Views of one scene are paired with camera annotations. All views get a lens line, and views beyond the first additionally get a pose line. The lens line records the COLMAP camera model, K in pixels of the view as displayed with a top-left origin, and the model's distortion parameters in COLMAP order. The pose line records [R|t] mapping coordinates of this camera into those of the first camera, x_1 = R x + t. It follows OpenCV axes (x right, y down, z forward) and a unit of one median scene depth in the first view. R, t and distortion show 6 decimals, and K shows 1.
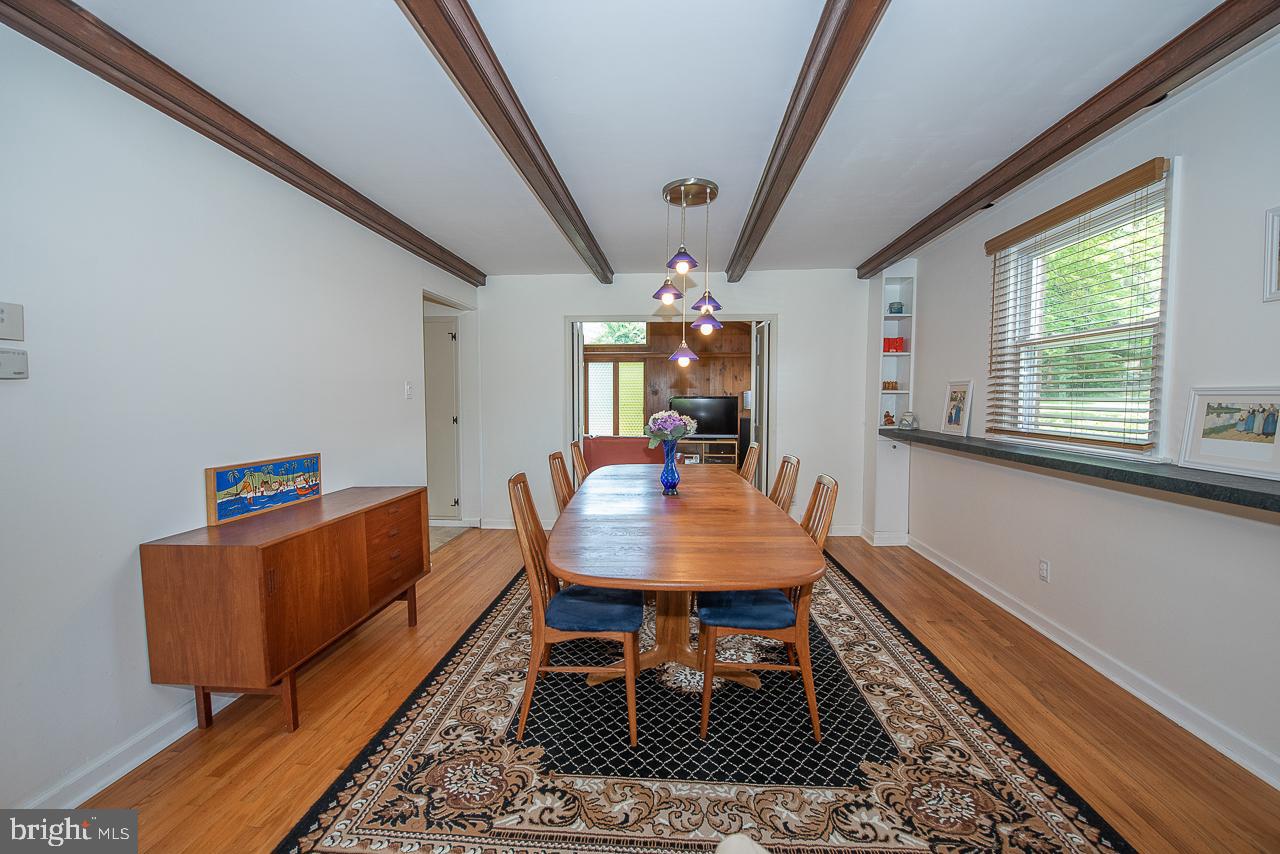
lens RADIAL K [[509.2, 0, 639.6], [0, 509.2, 426.0], [0, 0, 1]] dist [-0.017954, -0.000523]
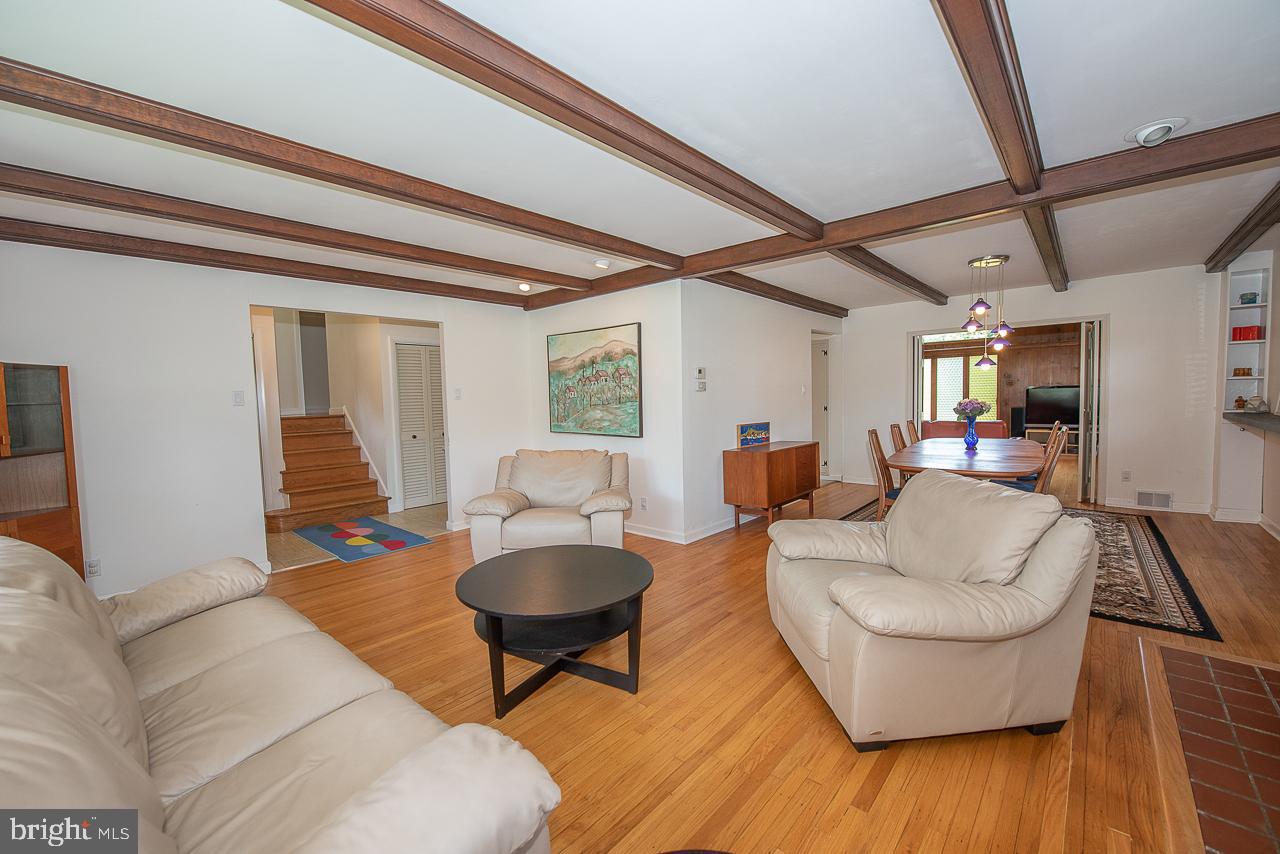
lens RADIAL K [[509.2, 0, 639.8], [0, 509.2, 429.5], [0, 0, 1]] dist [-0.017954, -0.000523]
pose [[0.793709, 0.016315, -0.608079, 0.245291], [-0.006507, 0.999811, 0.018332, 0.057630], [0.608263, -0.010593, 0.793665, -1.130997]]
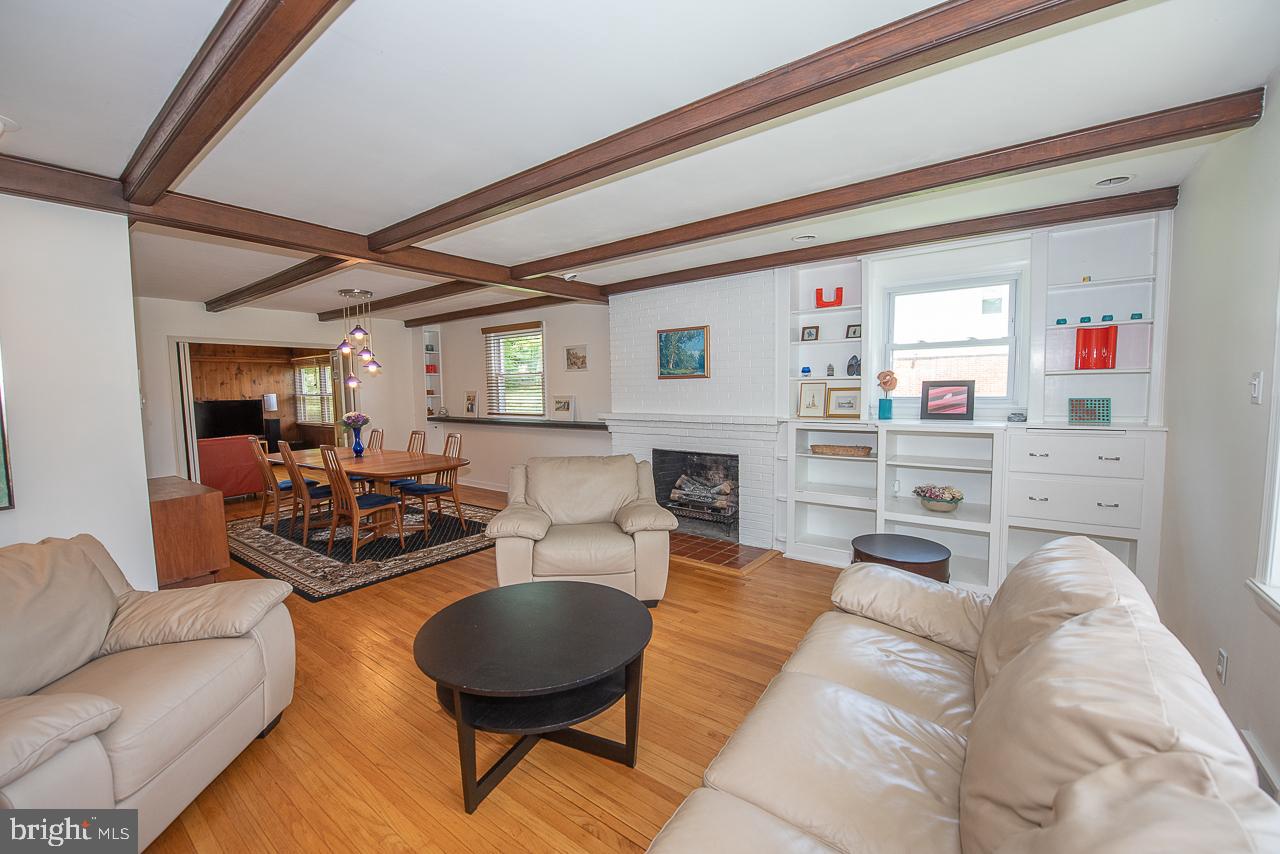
lens RADIAL K [[509.2, 0, 640.2], [0, 509.2, 427.4], [0, 0, 1]] dist [-0.017954, -0.000523]
pose [[0.538136, -0.075085, 0.839507, -1.126418], [0.062687, 0.996831, 0.048973, 0.000540], [-0.840523, 0.026272, 0.541138, -1.040308]]
